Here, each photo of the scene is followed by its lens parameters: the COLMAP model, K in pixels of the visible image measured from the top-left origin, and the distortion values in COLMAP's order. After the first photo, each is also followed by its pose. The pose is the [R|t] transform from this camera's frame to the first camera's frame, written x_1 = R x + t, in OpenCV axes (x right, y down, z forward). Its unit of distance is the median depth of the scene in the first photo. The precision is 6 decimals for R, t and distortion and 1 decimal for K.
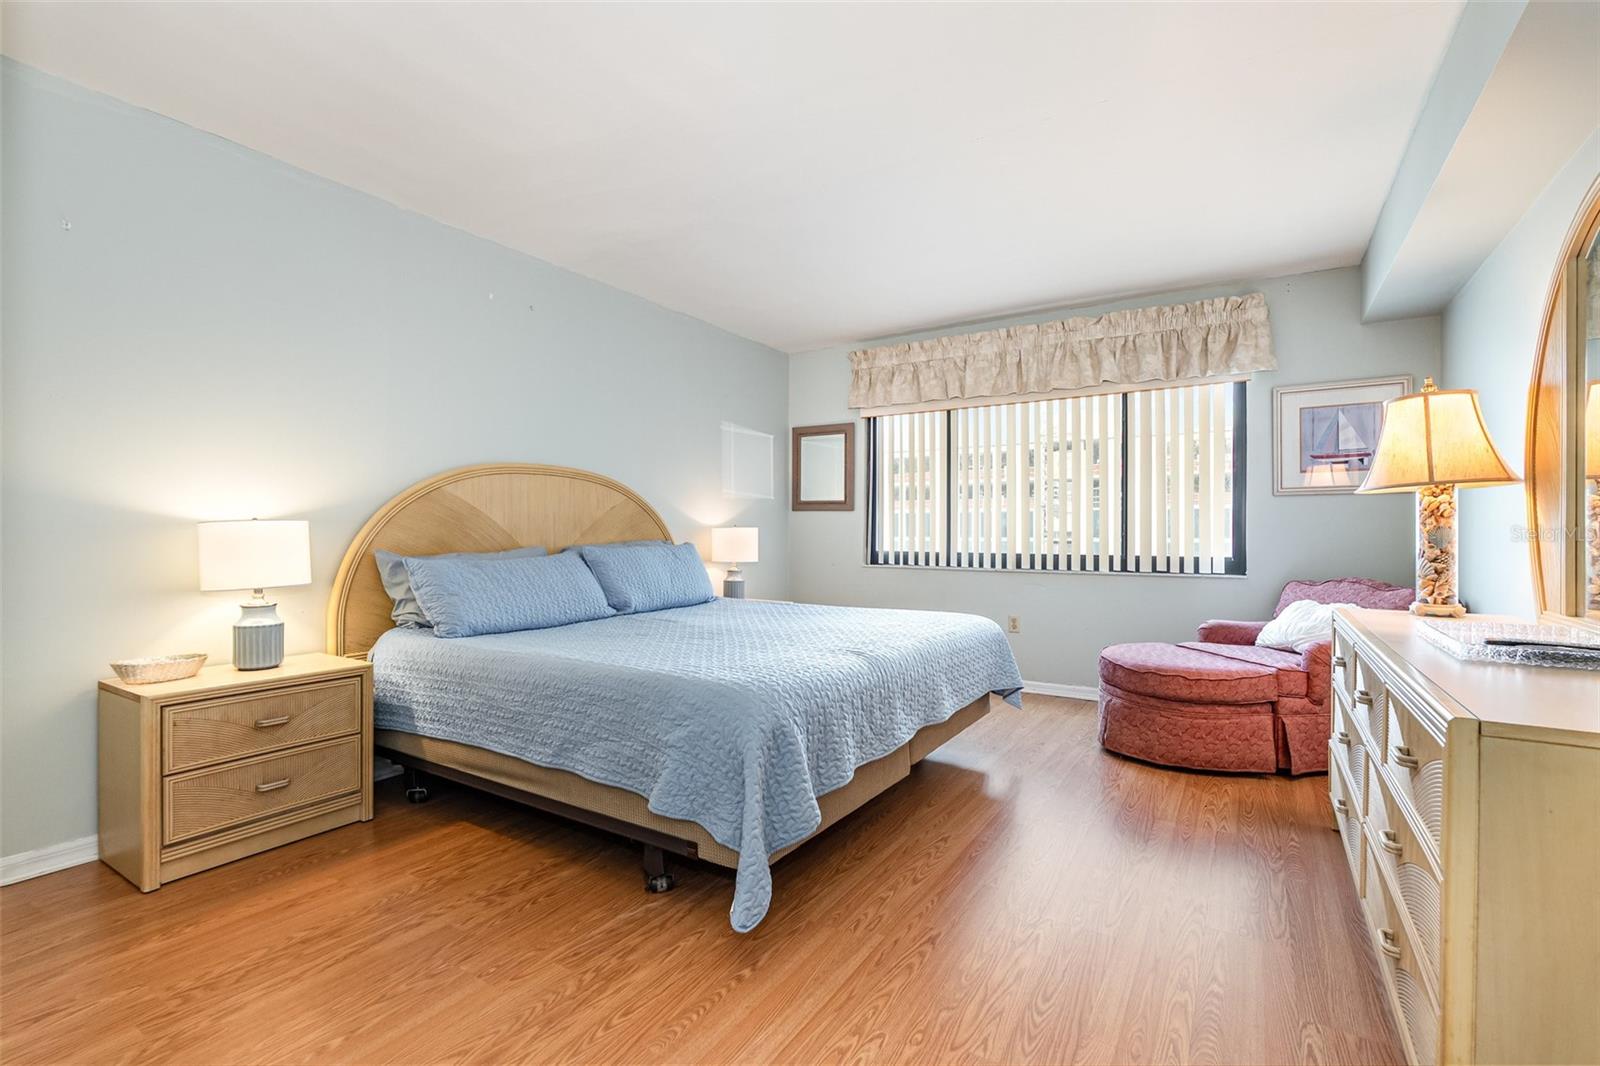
lens RADIAL K [[710.5, 0, 804.5], [0, 710.5, 533.7], [0, 0, 1]] dist [-0.002246, 0.000258]
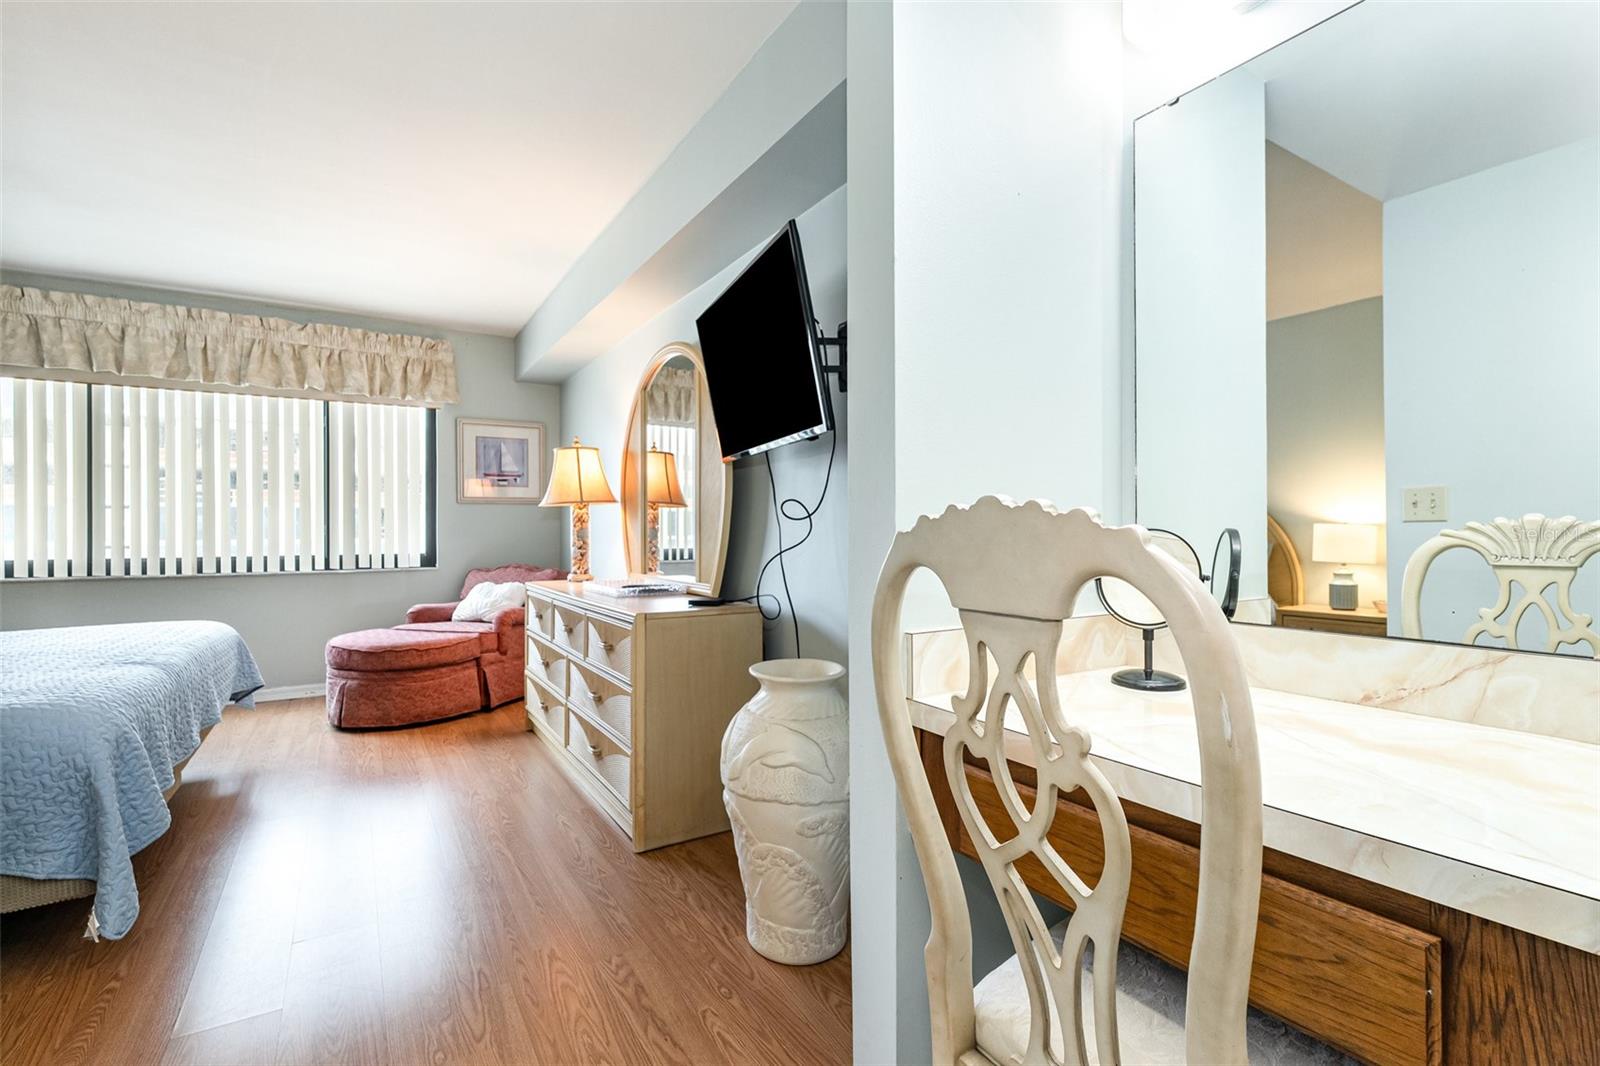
lens RADIAL K [[735.3, 0, 800.9], [0, 735.3, 531.5], [0, 0, 1]] dist [0.000140, 0.000016]
pose [[0.442448, -0.004266, 0.896784, -0.264912], [0.007354, 0.999972, 0.001129, 0.000448], [-0.896764, 0.006095, 0.442467, -0.139749]]
